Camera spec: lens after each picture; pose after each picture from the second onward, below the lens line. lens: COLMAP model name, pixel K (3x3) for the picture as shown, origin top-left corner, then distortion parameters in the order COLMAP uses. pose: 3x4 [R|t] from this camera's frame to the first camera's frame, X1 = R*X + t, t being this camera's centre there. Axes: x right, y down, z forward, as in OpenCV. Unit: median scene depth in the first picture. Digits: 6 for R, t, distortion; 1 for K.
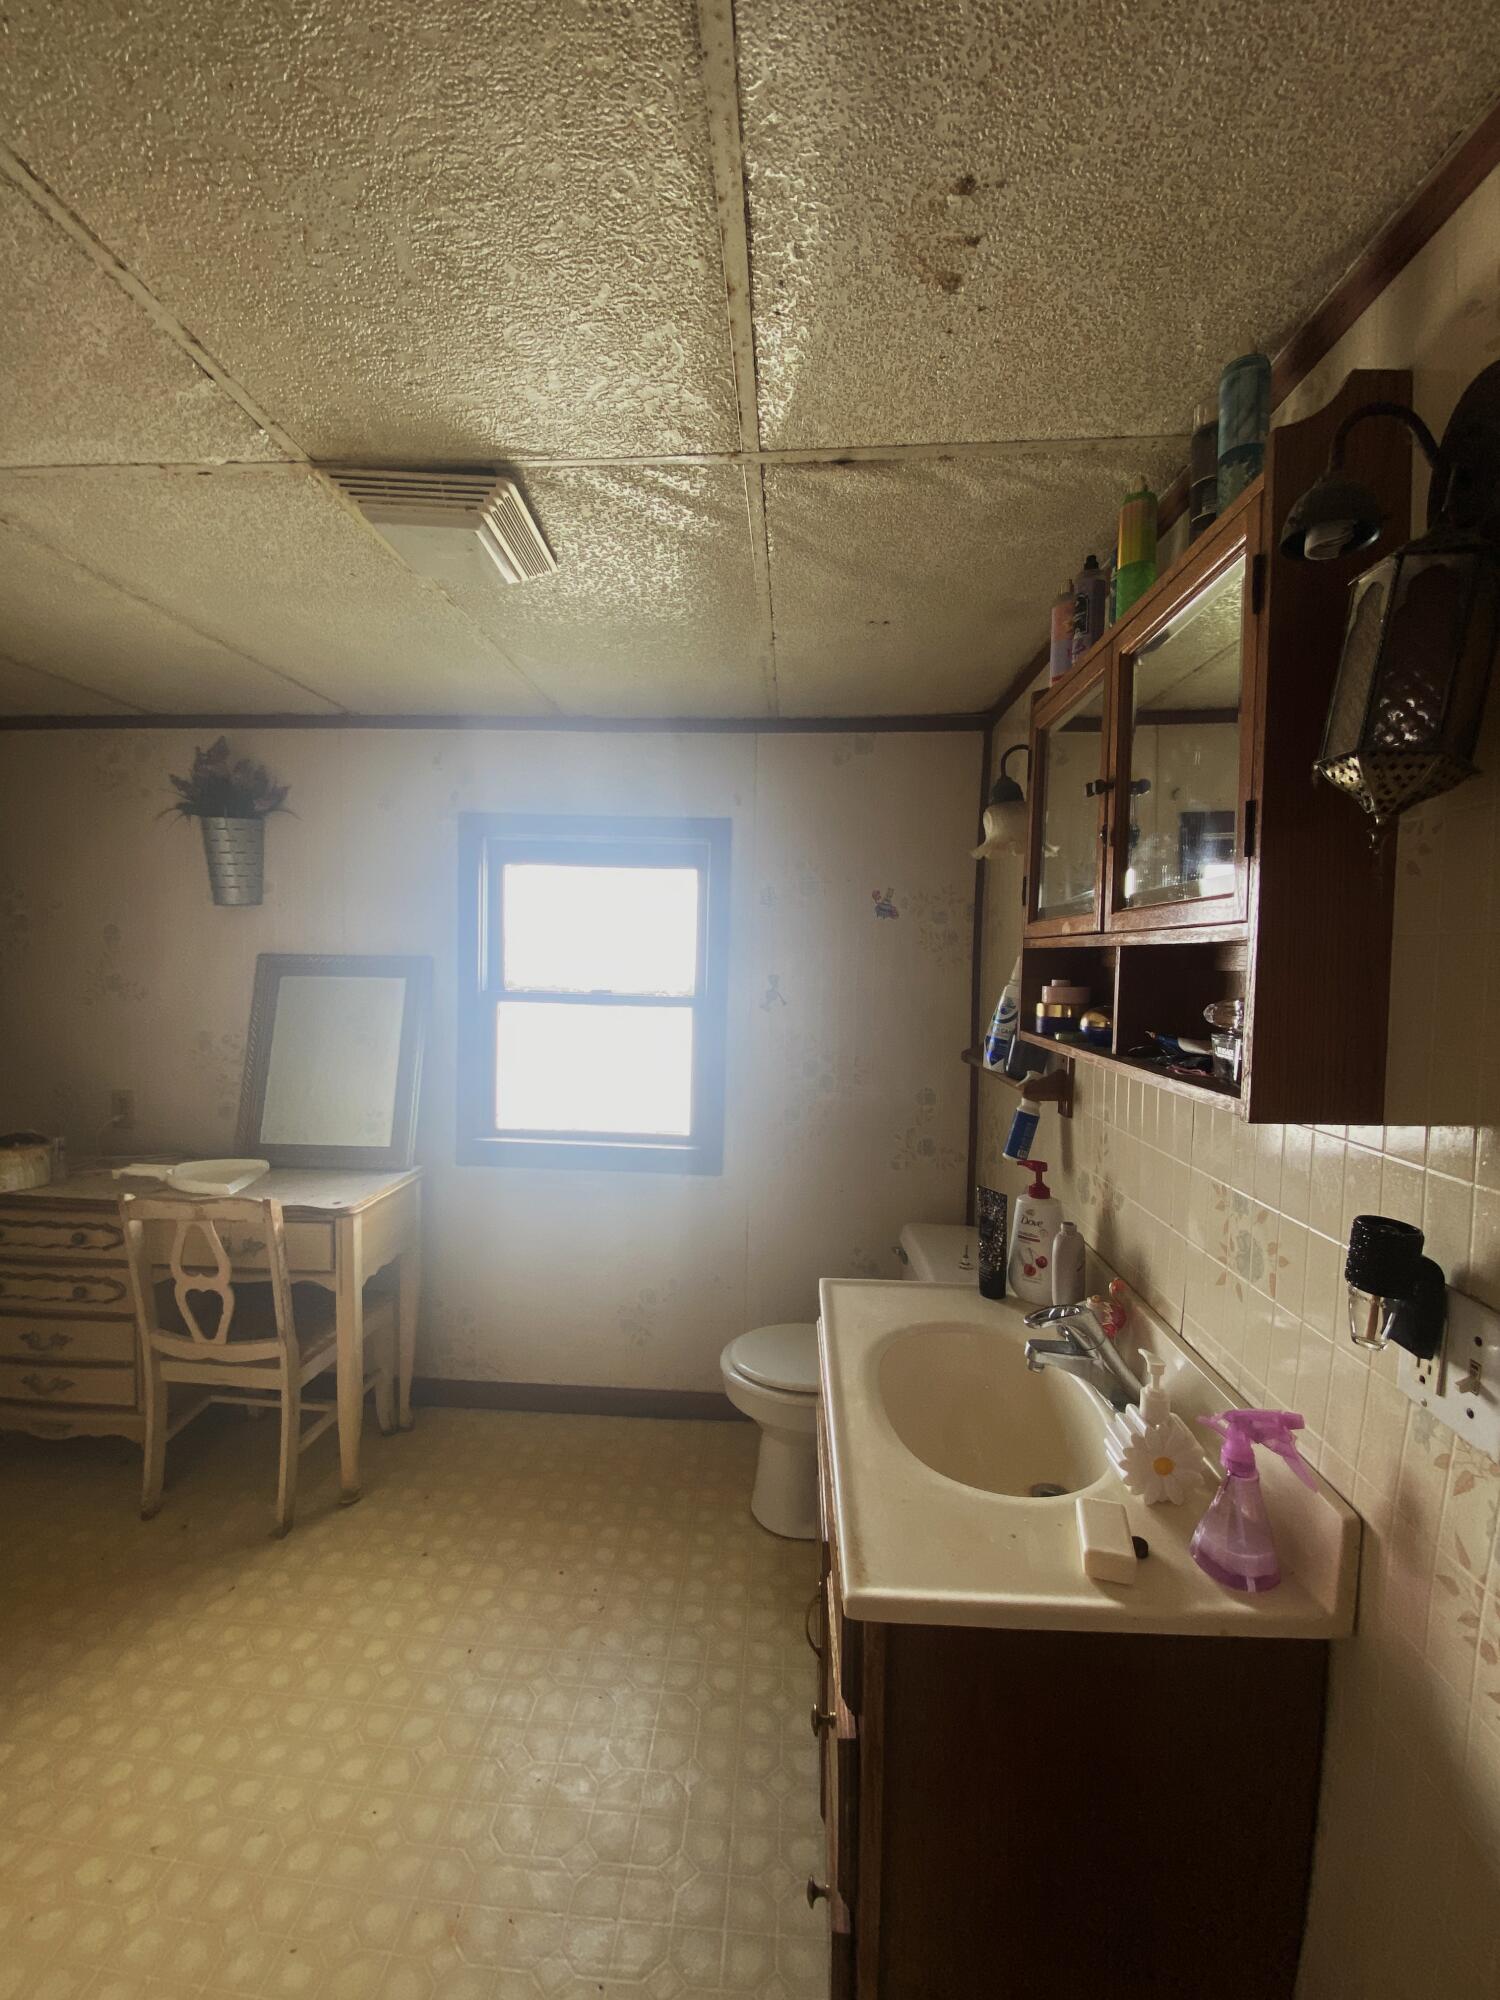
lens RADIAL K [[742.1, 0, 750.0], [0, 742.1, 1000.0], [0, 0, 1]] dist [0.011997, -0.012775]
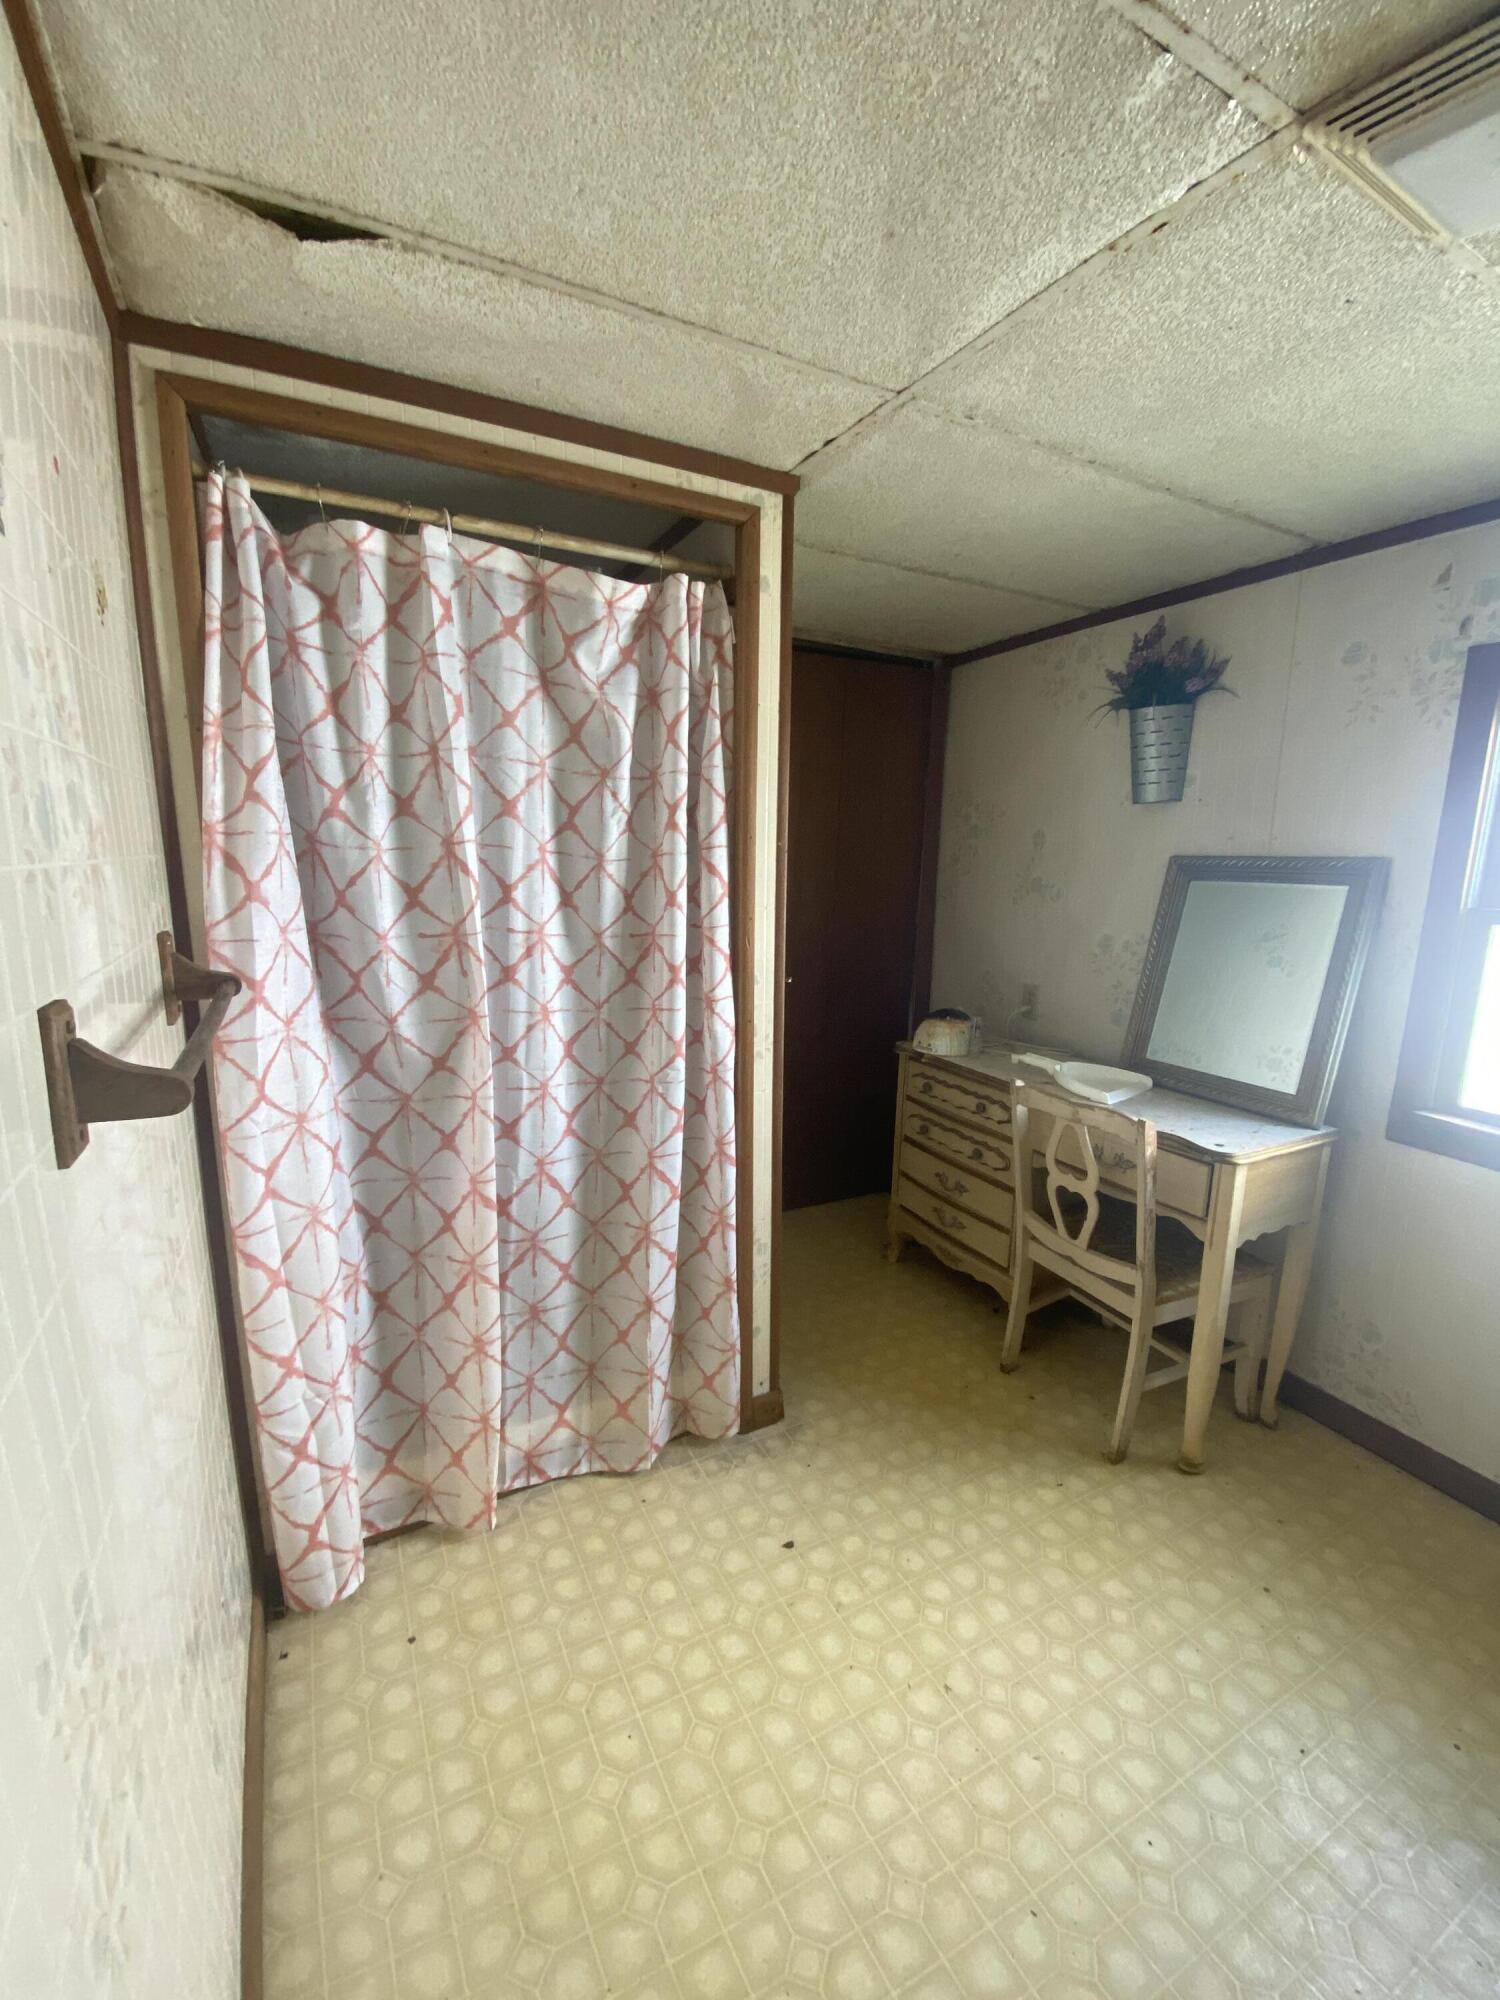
lens RADIAL K [[742.1, 0, 750.0], [0, 742.1, 1000.0], [0, 0, 1]] dist [0.011997, -0.012775]
pose [[0.450697, 0.142179, -0.881282, -0.077572], [-0.048281, 0.989672, 0.134975, 0.020162], [0.891370, -0.018283, 0.452907, 0.153859]]
